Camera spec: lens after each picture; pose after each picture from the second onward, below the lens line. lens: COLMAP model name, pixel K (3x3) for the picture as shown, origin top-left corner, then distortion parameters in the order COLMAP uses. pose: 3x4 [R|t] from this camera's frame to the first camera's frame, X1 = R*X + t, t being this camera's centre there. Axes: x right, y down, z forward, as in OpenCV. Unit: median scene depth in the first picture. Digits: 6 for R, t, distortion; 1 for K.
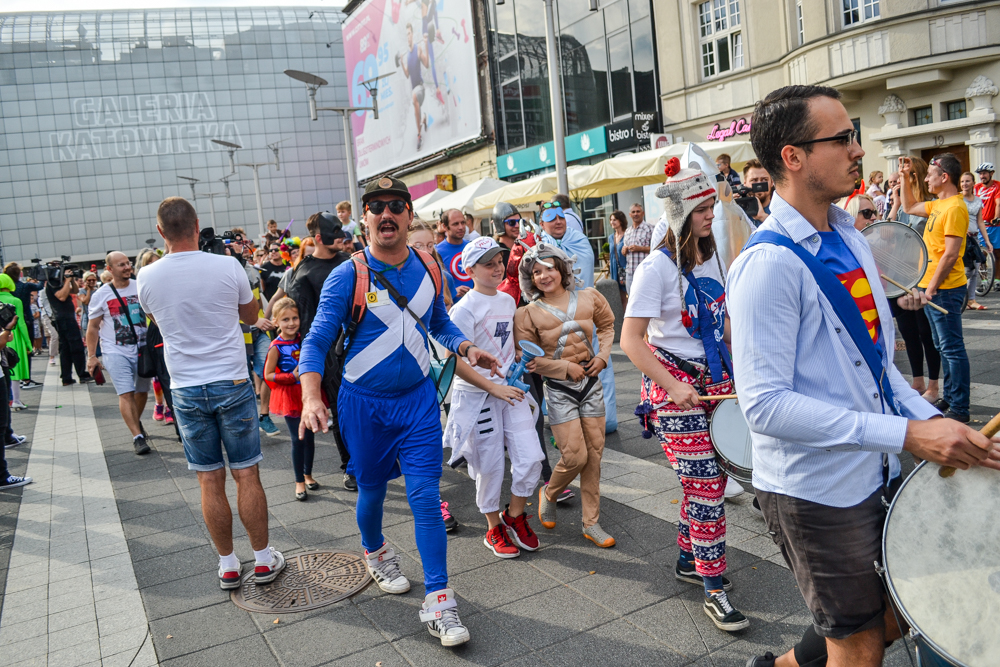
lens RADIAL K [[801.4, 0, 501.7], [0, 801.4, 333.3], [0, 0, 1]] dist [-0.086604, 0.016794]
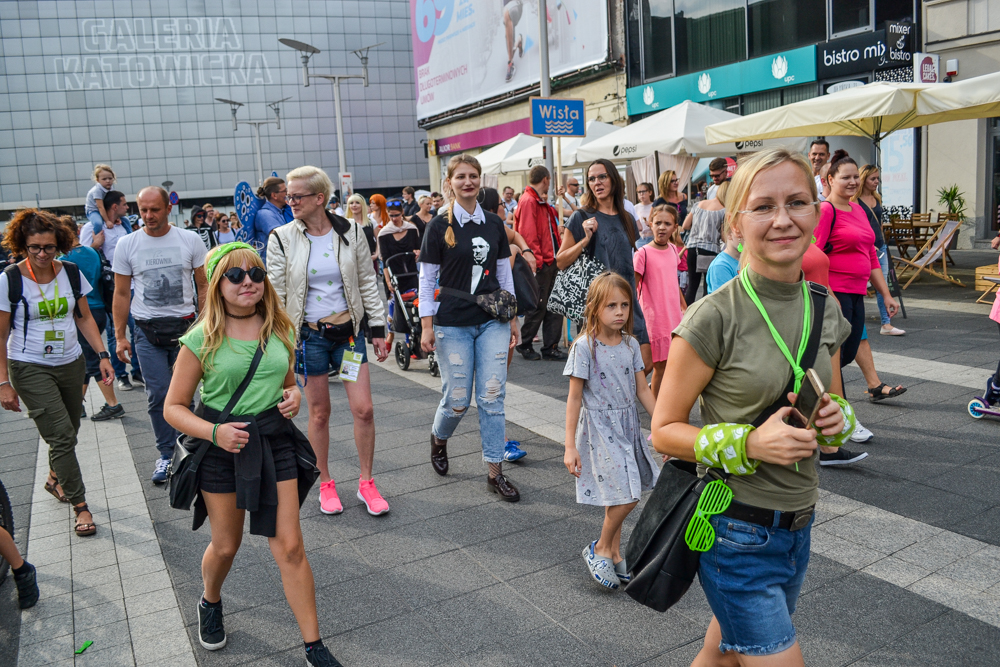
lens RADIAL K [[801.4, 0, 496.3], [0, 801.4, 334.3], [0, 0, 1]] dist [-0.086604, 0.016794]
pose [[0.999256, 0.038245, -0.005019, -0.085972], [-0.037938, 0.997970, 0.051157, -0.010442], [0.006965, -0.050929, 0.998678, 0.146783]]
